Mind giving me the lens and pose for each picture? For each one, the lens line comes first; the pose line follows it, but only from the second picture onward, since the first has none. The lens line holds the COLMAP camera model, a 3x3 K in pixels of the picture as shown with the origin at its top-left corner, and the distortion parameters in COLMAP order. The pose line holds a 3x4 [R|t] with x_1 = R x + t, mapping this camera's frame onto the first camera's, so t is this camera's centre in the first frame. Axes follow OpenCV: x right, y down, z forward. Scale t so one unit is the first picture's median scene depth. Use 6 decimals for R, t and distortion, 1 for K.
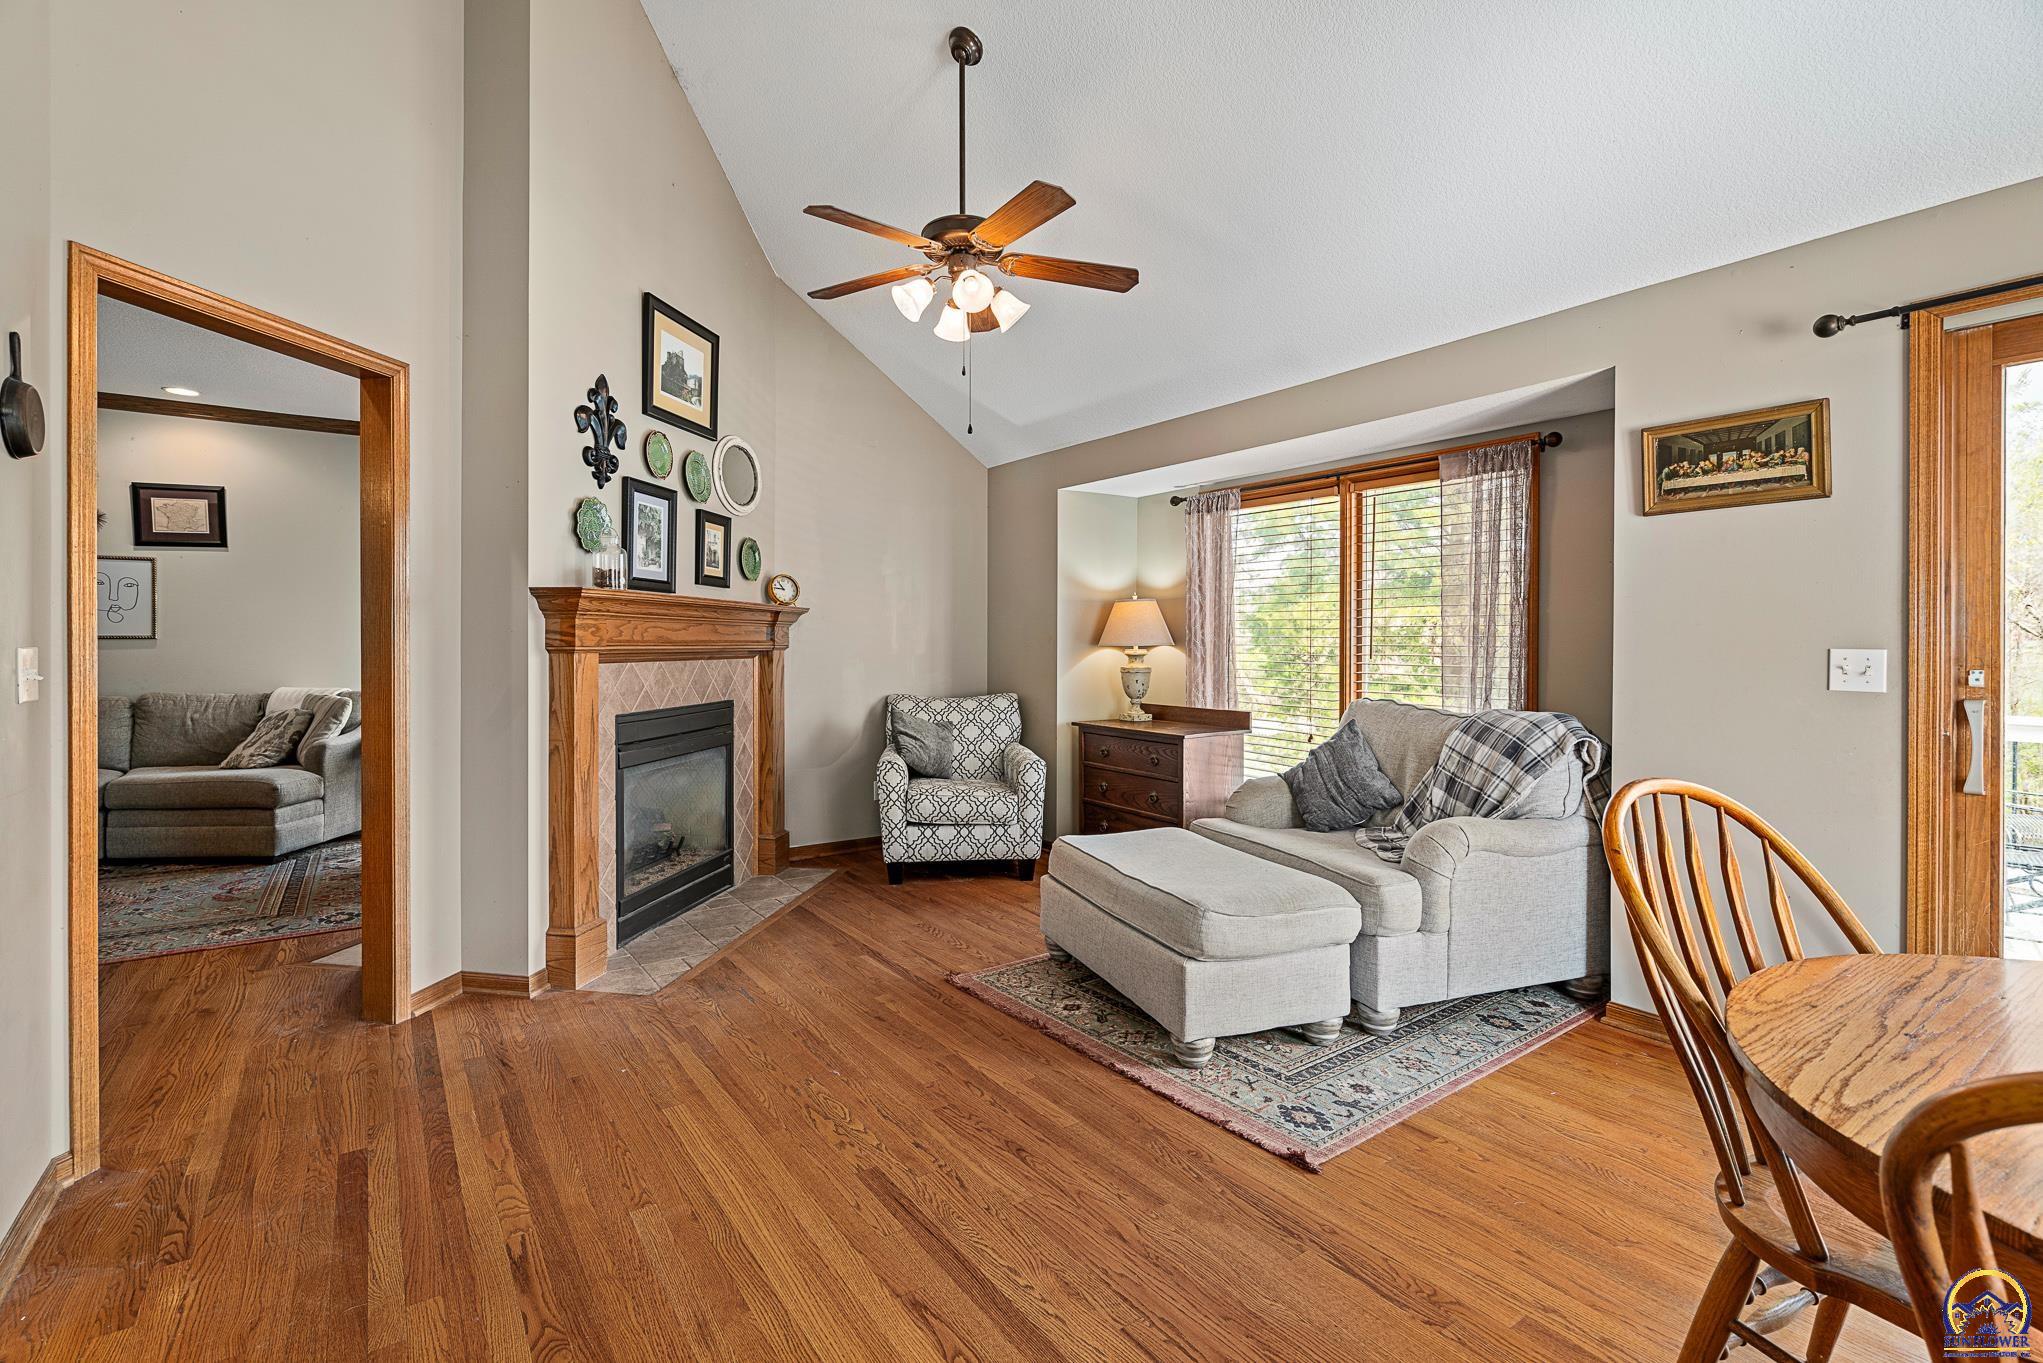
lens RADIAL K [[931.6, 0, 1009.8], [0, 931.6, 648.0], [0, 0, 1]] dist [-0.002524, 0.000008]
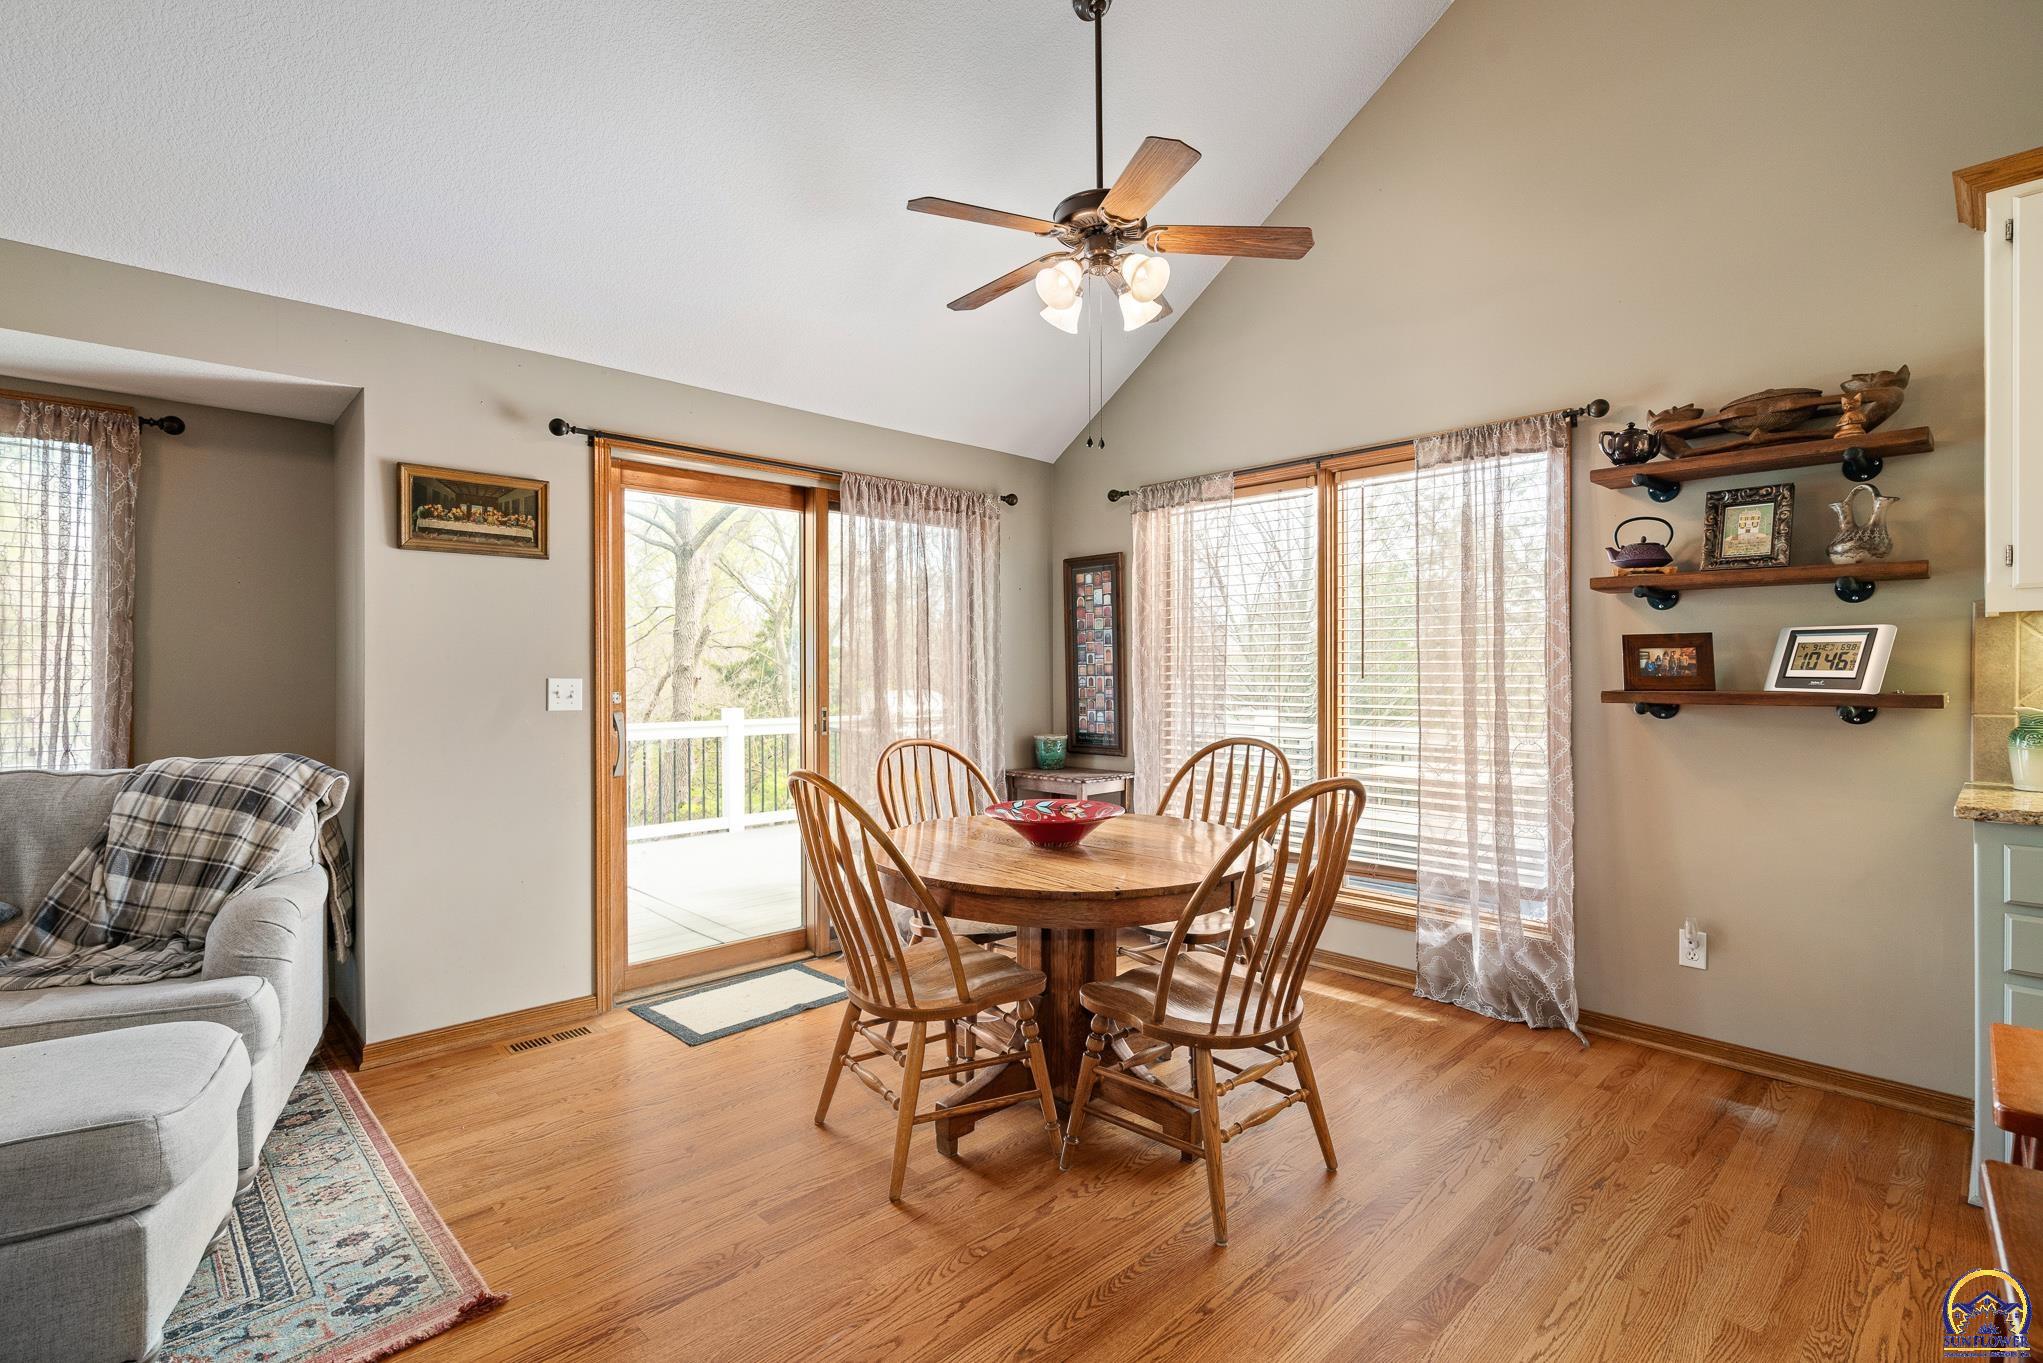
lens RADIAL K [[935.0, 0, 1016.6], [0, 935.0, 678.8], [0, 0, 1]] dist [-0.003715, 0.000718]
pose [[-0.150624, -0.004891, 0.988579, -0.459764], [0.005028, 0.999971, 0.005713, -0.002646], [-0.988578, 0.005831, -0.150595, 0.531651]]
